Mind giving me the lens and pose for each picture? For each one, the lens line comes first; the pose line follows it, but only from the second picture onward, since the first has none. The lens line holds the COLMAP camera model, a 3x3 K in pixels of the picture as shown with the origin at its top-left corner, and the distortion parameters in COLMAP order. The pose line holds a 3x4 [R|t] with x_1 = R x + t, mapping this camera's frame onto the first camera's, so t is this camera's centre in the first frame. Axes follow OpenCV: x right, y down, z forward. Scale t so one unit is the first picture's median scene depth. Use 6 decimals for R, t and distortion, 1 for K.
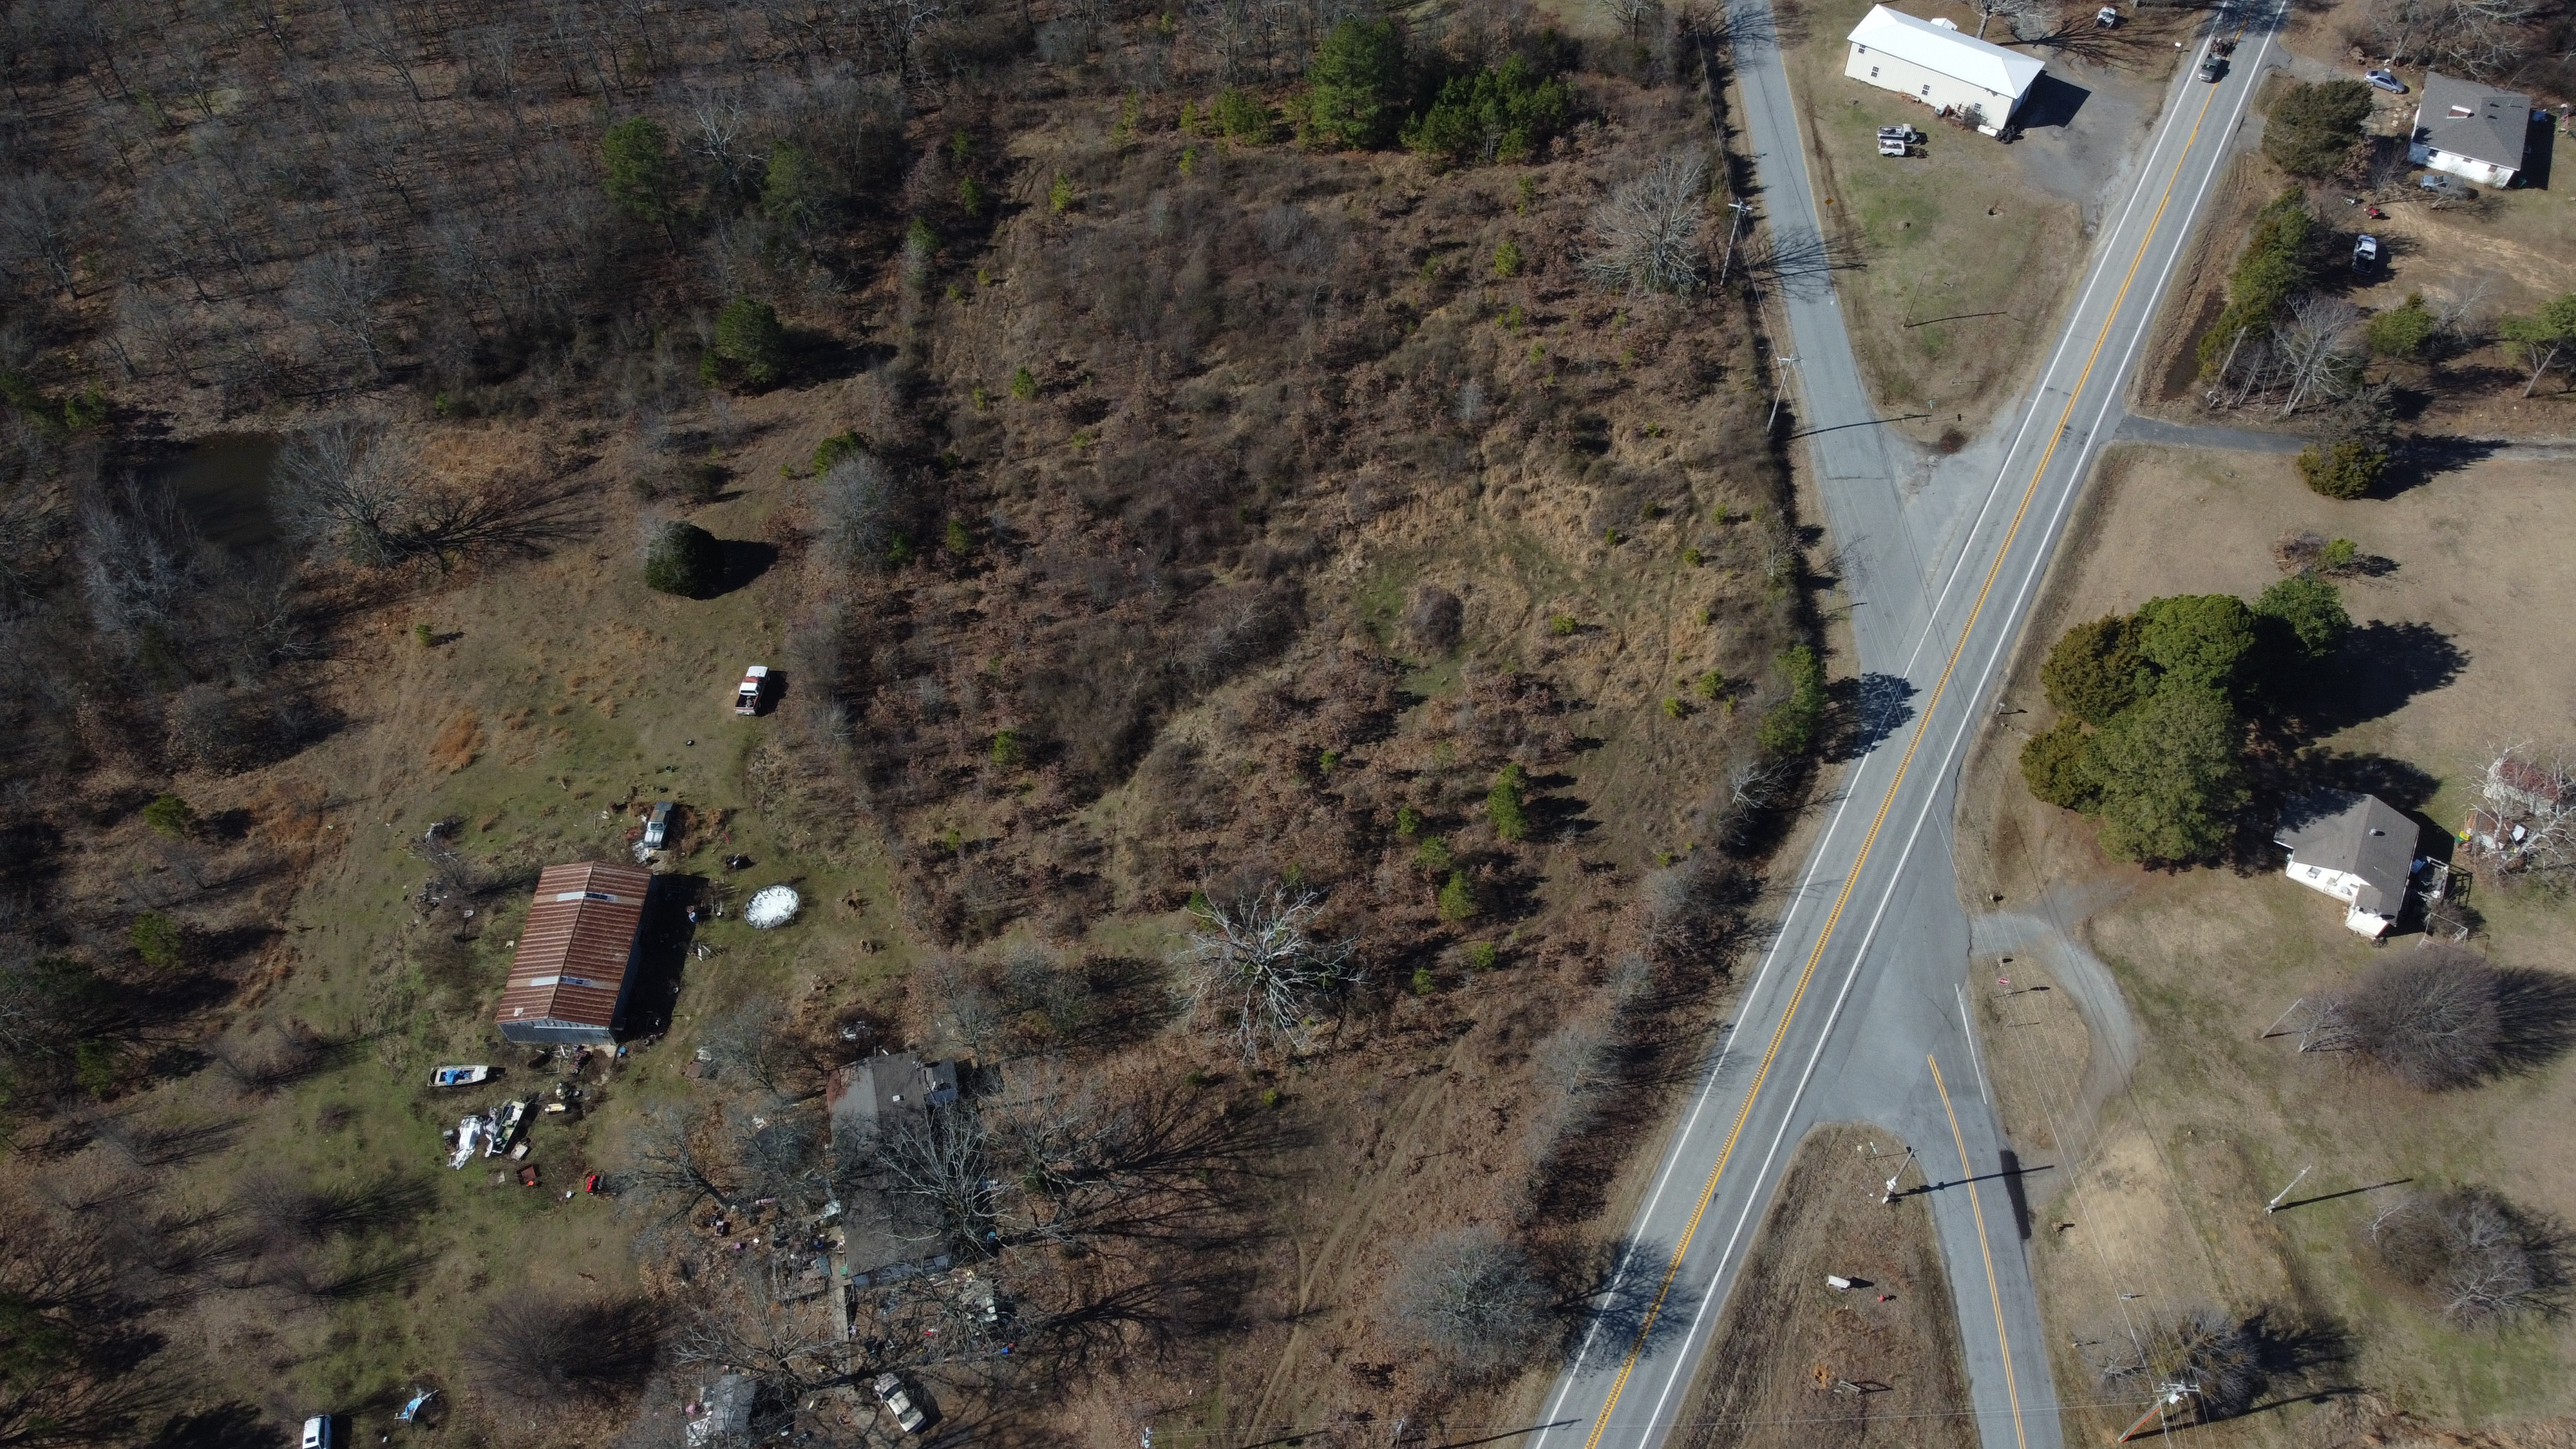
lens RADIAL K [[1944.8, 0, 1298.0], [0, 1944.8, 710.6], [0, 0, 1]] dist [0.007090, -0.012304]
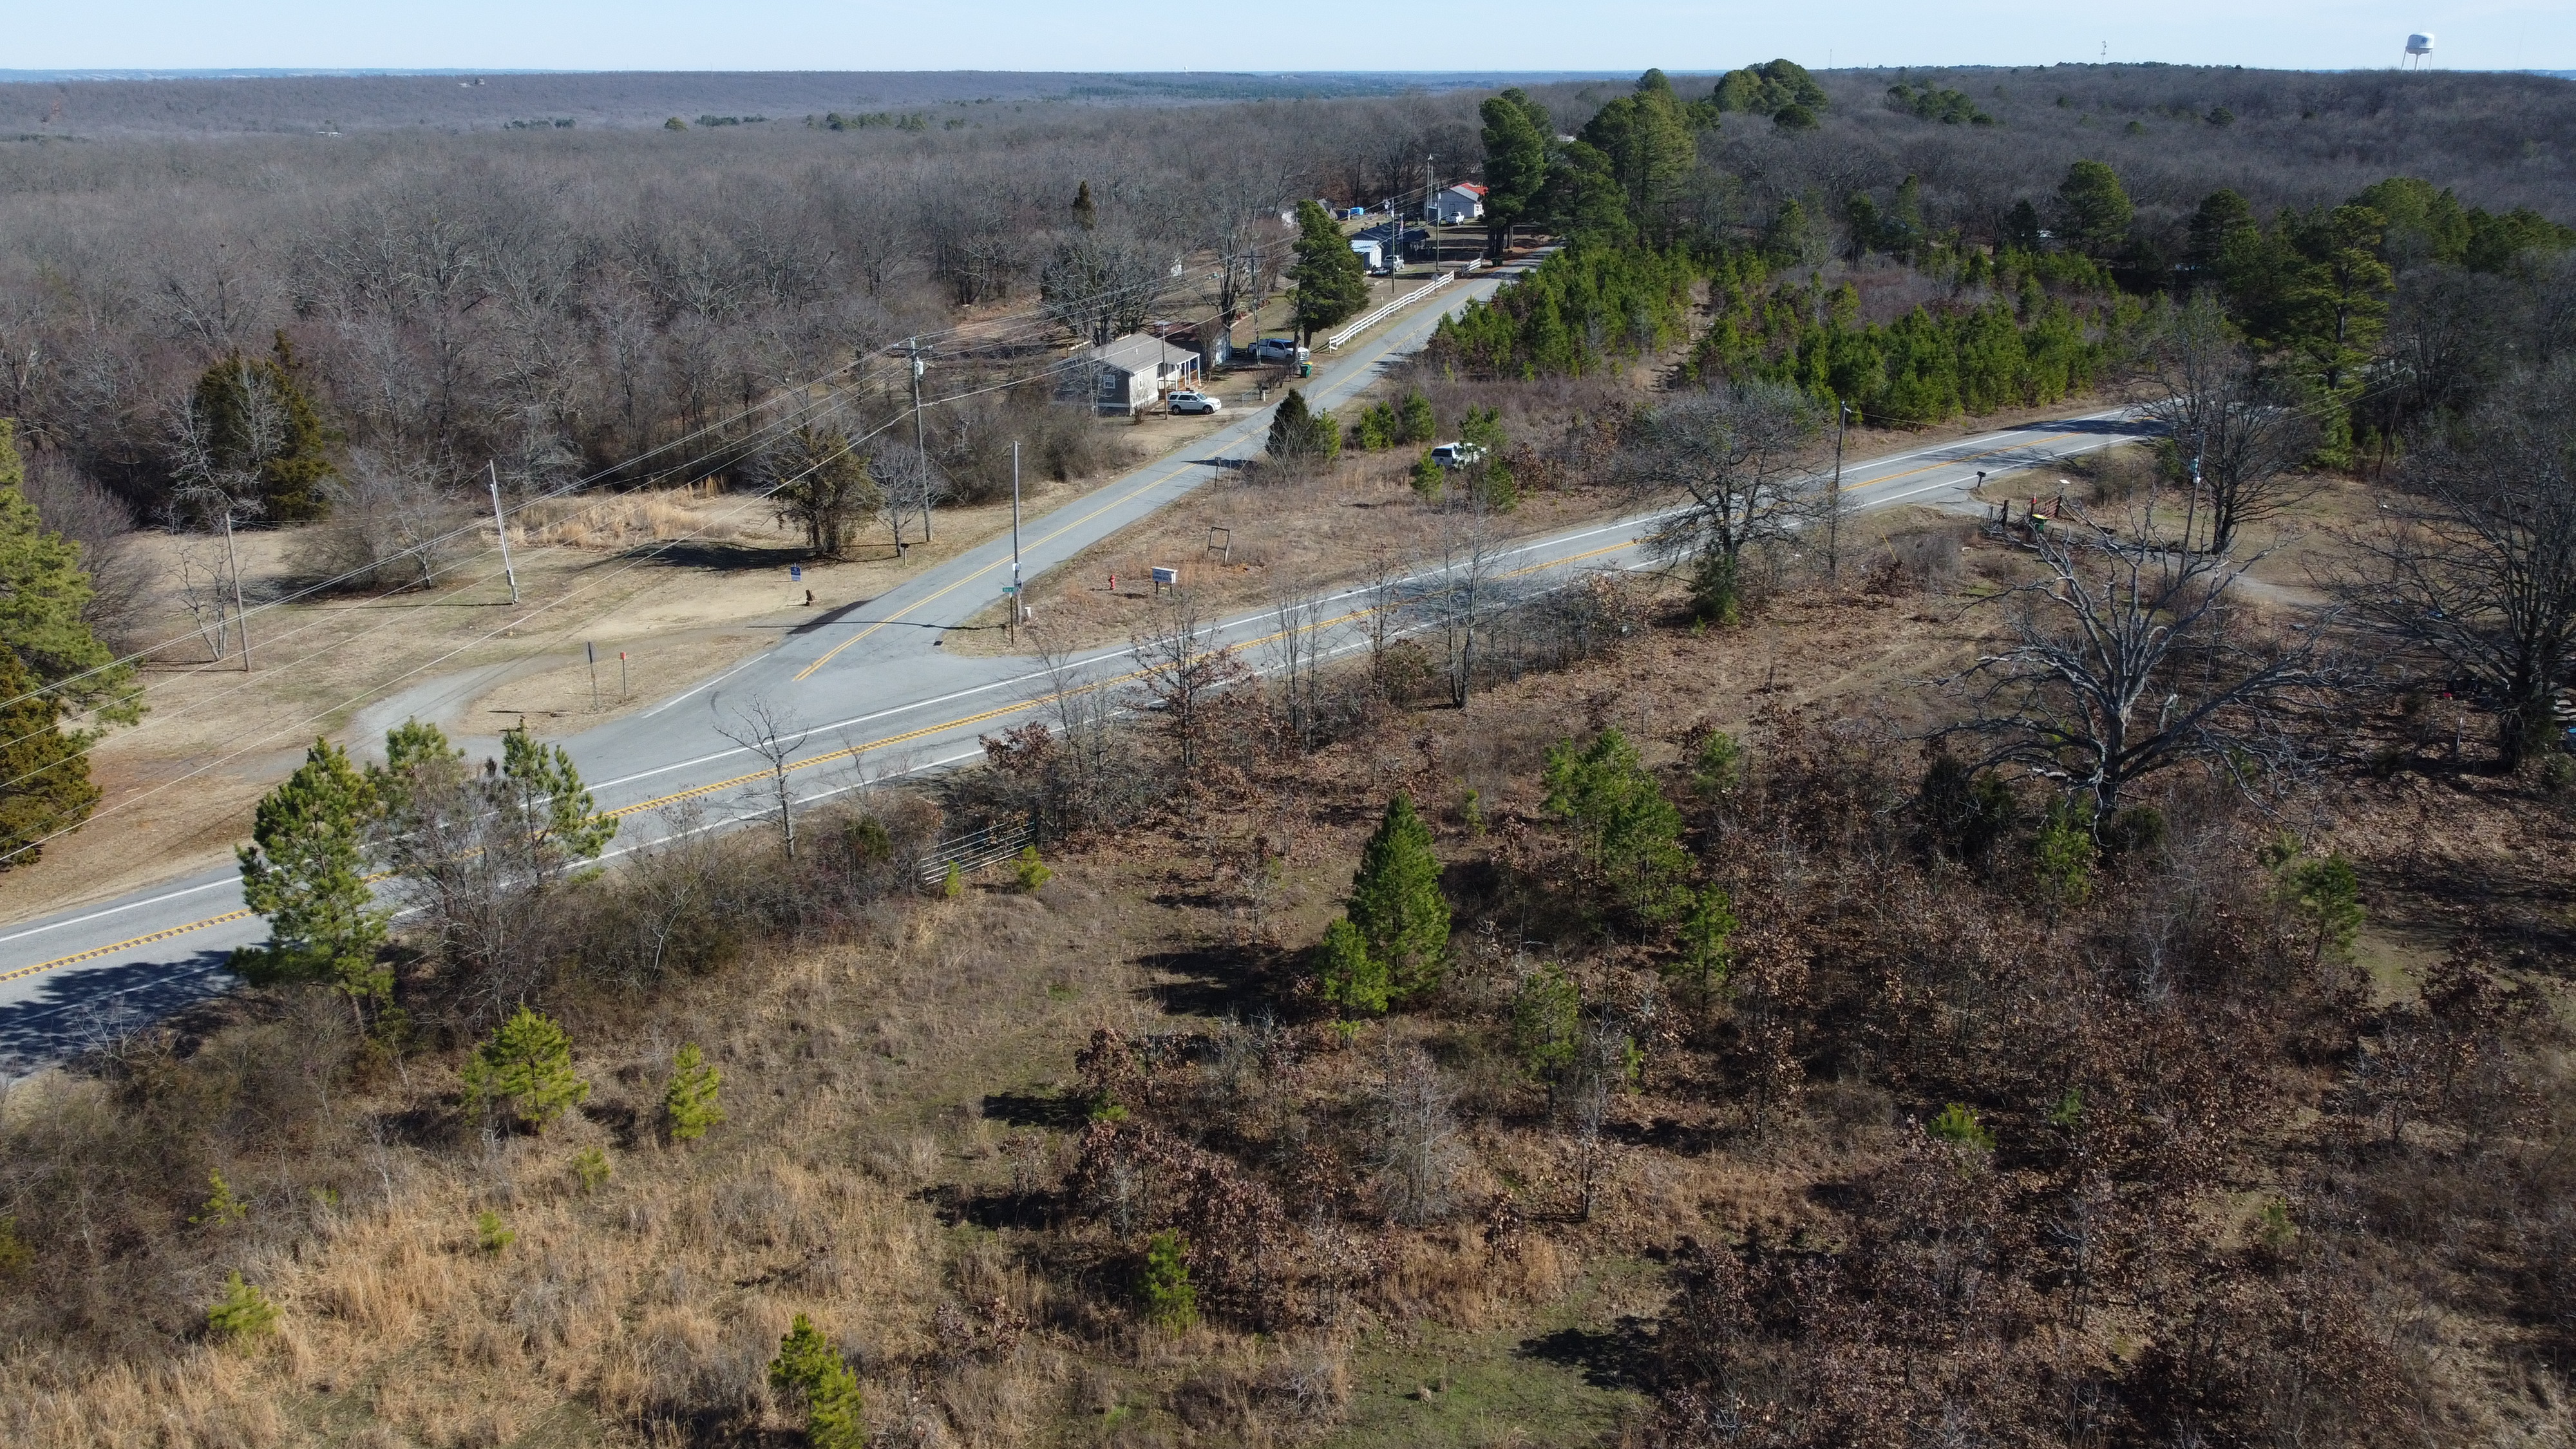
lens RADIAL K [[1944.8, 0, 1292.7], [0, 1944.8, 727.4], [0, 0, 1]] dist [0.007090, -0.012304]
pose [[-0.961478, -0.088869, 0.260118, 0.045254], [0.220261, 0.317058, 0.922475, -0.307142], [-0.164452, 0.944233, -0.285270, 1.184942]]
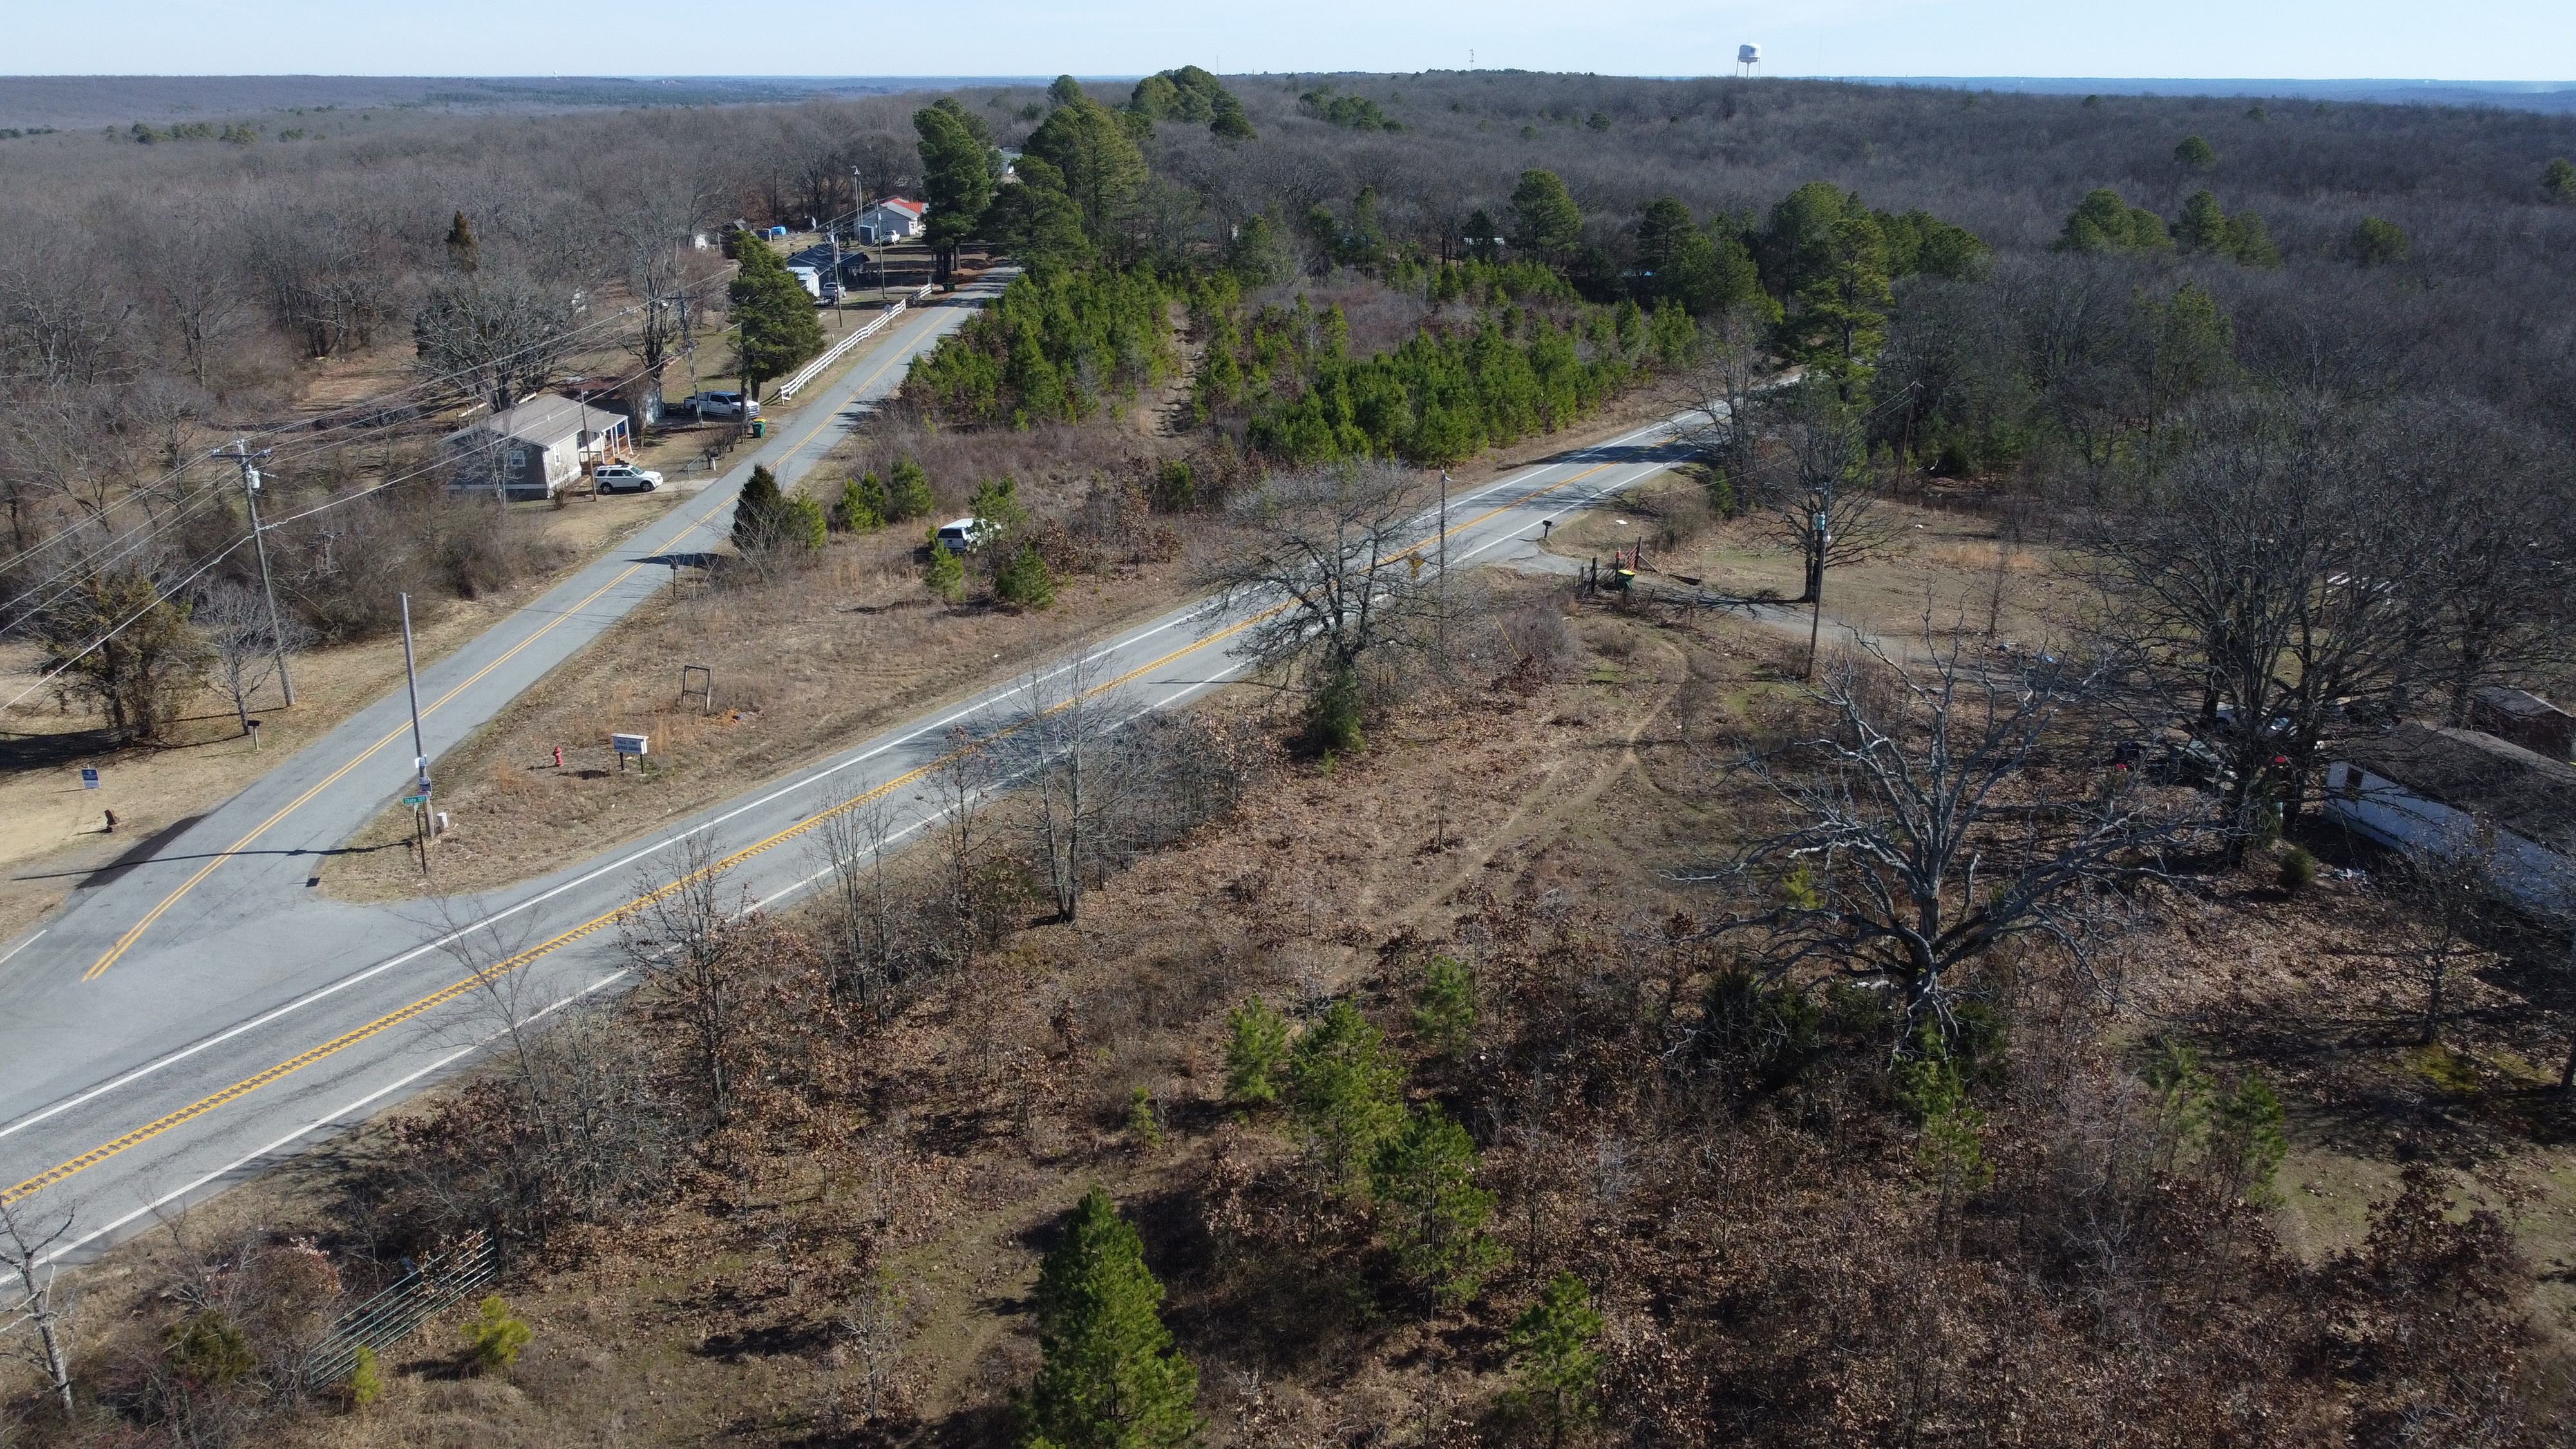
lens RADIAL K [[1944.8, 0, 1282.9], [0, 1944.8, 725.8], [0, 0, 1]] dist [0.007090, -0.012304]
pose [[-0.999945, 0.000947, -0.010430, 0.100643], [-0.009620, 0.310562, 0.950505, -0.204568], [0.004140, 0.950553, -0.310535, 1.106791]]
